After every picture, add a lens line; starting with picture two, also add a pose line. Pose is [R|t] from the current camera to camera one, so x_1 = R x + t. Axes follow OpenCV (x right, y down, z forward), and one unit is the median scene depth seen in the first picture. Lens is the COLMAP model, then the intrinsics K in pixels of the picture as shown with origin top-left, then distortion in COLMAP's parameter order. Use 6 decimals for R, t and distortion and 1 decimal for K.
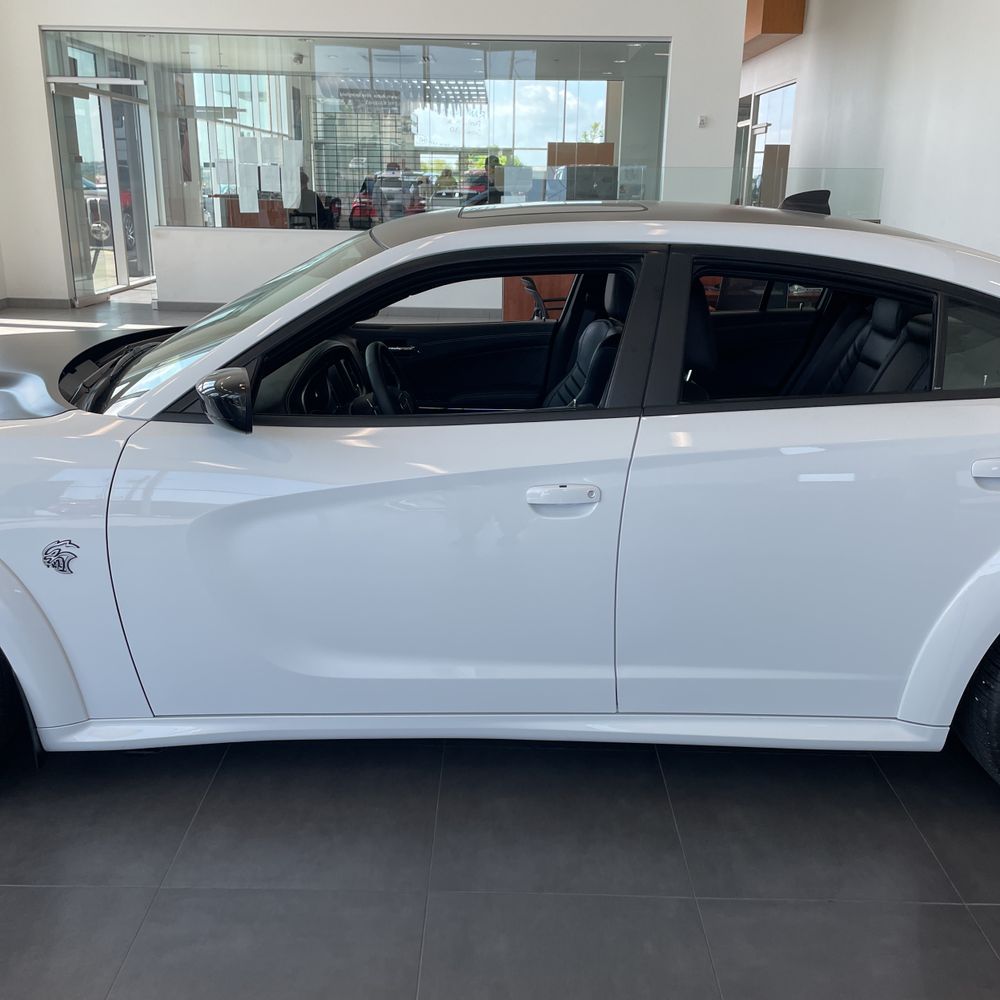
lens RADIAL K [[1002.9, 0, 516.9], [0, 1002.9, 472.6], [0, 0, 1]] dist [0.100690, -0.138153]
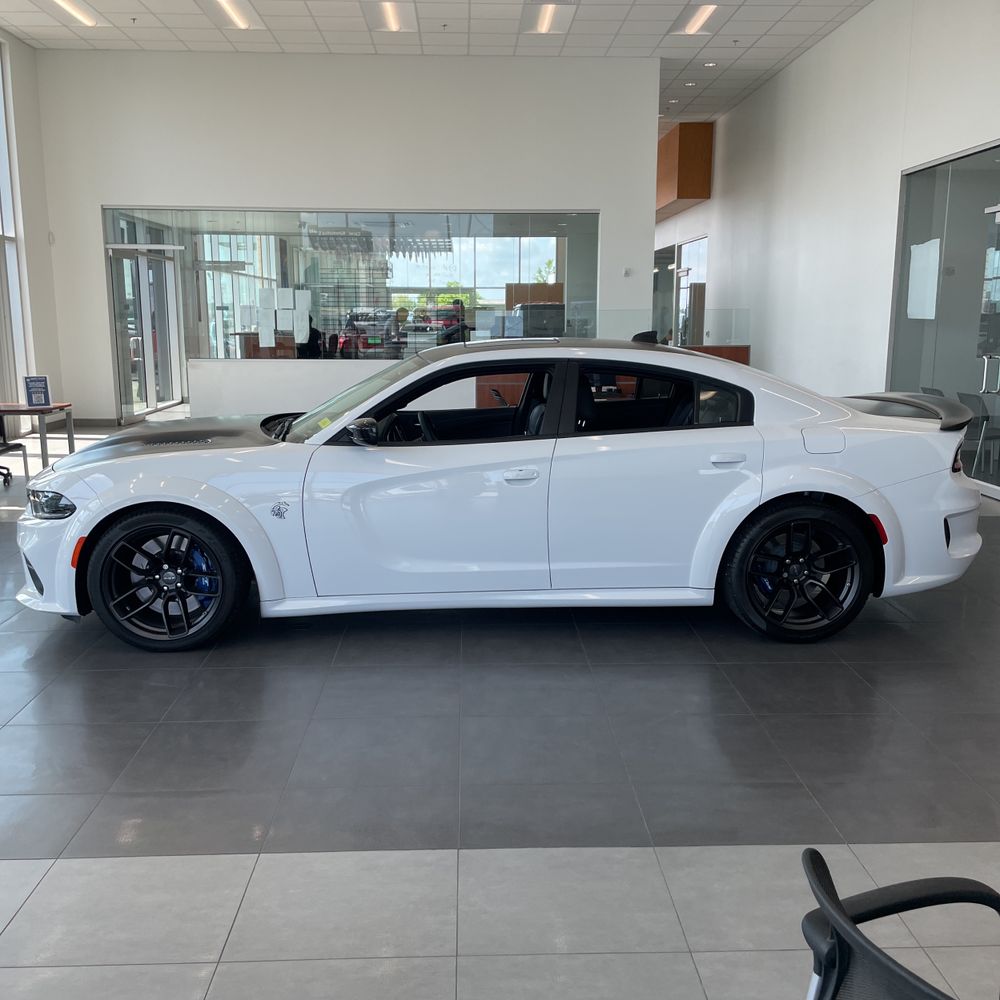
lens RADIAL K [[1002.9, 0, 516.9], [0, 1002.9, 472.6], [0, 0, 1]] dist [0.100690, -0.138153]
pose [[0.999081, -0.020527, 0.037621, -0.007424], [0.024985, 0.992197, -0.122148, 0.049200], [-0.034820, 0.122976, 0.991799, -0.194934]]
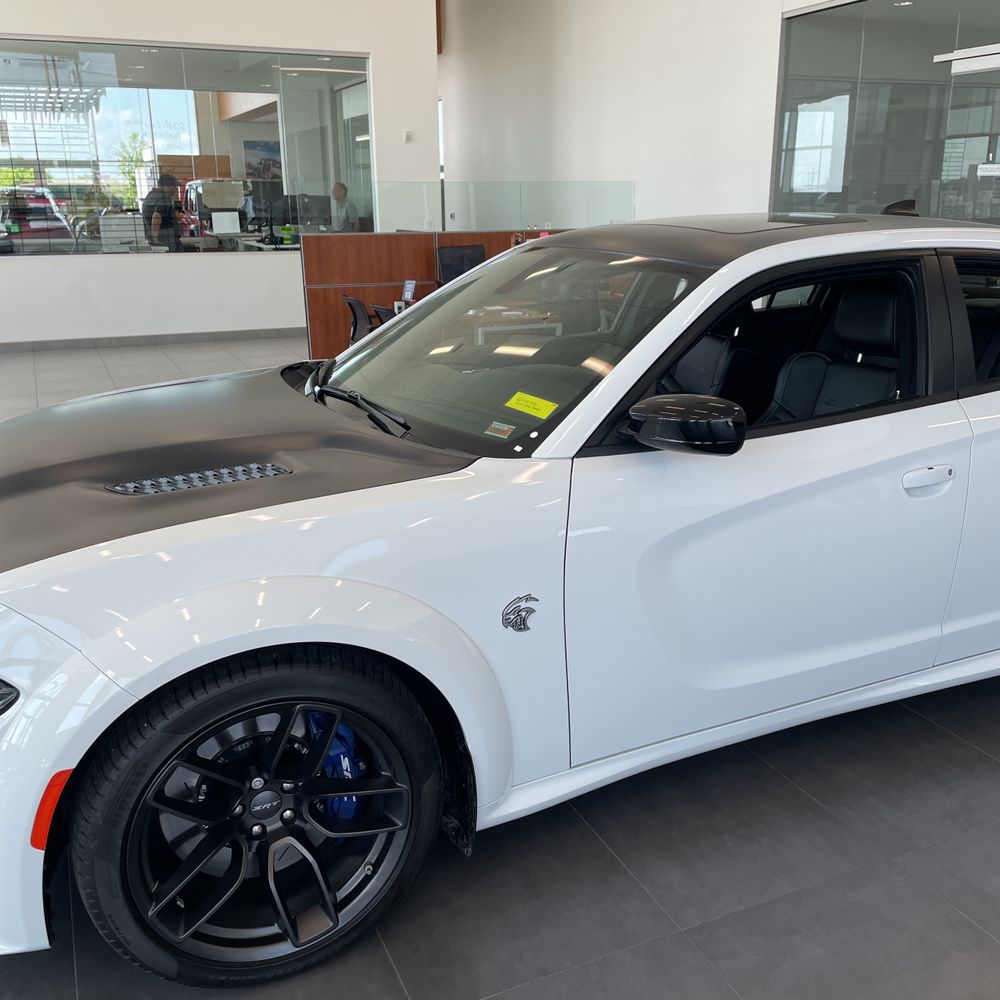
lens RADIAL K [[1002.9, 0, 516.9], [0, 1002.9, 472.6], [0, 0, 1]] dist [0.100690, -0.138153]
pose [[0.906683, -0.131458, 0.400804, -0.146872], [0.135766, 0.990582, 0.017771, -0.011475], [-0.399366, 0.038303, 0.915991, 0.027638]]
